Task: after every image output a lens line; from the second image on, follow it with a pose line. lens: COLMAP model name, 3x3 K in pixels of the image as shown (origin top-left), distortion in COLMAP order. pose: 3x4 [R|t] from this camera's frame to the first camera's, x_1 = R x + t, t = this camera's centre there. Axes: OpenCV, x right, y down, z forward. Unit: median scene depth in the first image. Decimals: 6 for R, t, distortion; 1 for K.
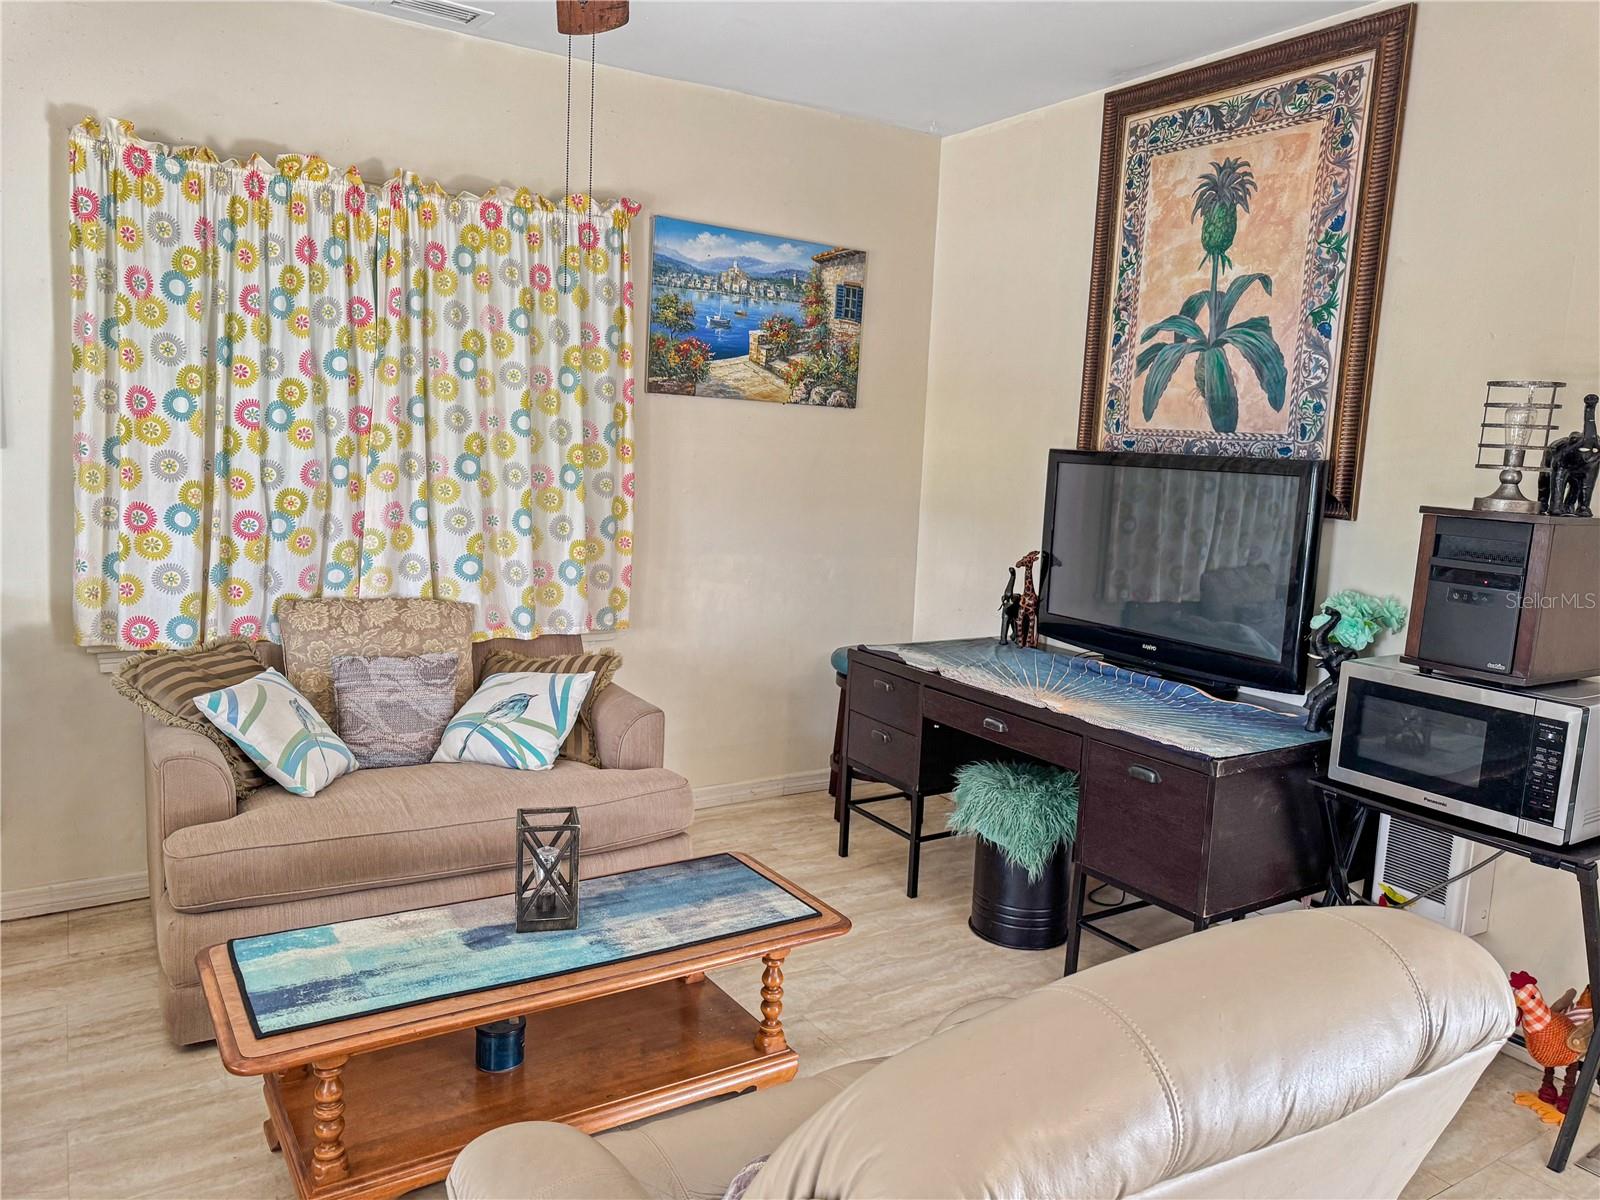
lens RADIAL K [[1140.2, 0, 806.0], [0, 1140.2, 602.2], [0, 0, 1]] dist [-0.017422, 0.038839]
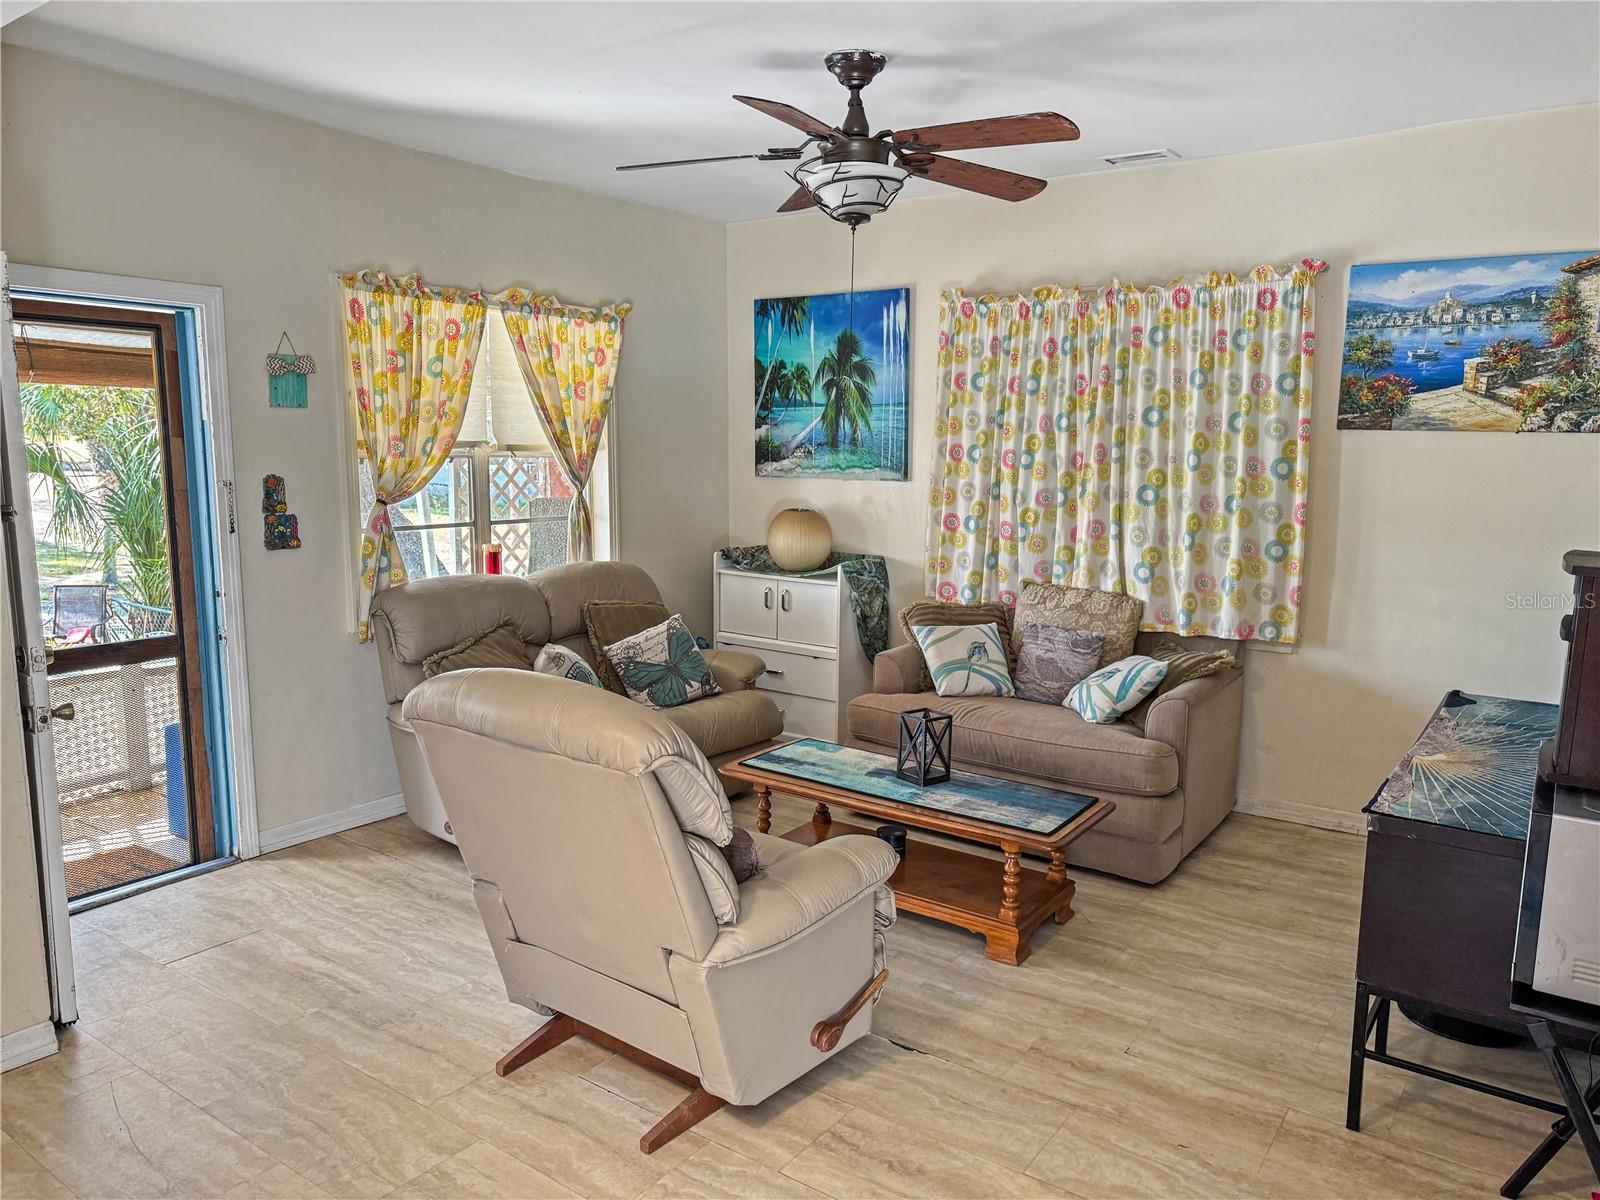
lens RADIAL K [[1140.2, 0, 806.0], [0, 1140.2, 602.2], [0, 0, 1]] dist [-0.017422, 0.038839]
pose [[0.377667, 0.093513, -0.921207, 0.743212], [-0.127310, 0.990683, 0.048372, -0.010788], [0.917148, 0.099011, 0.386053, 0.150953]]
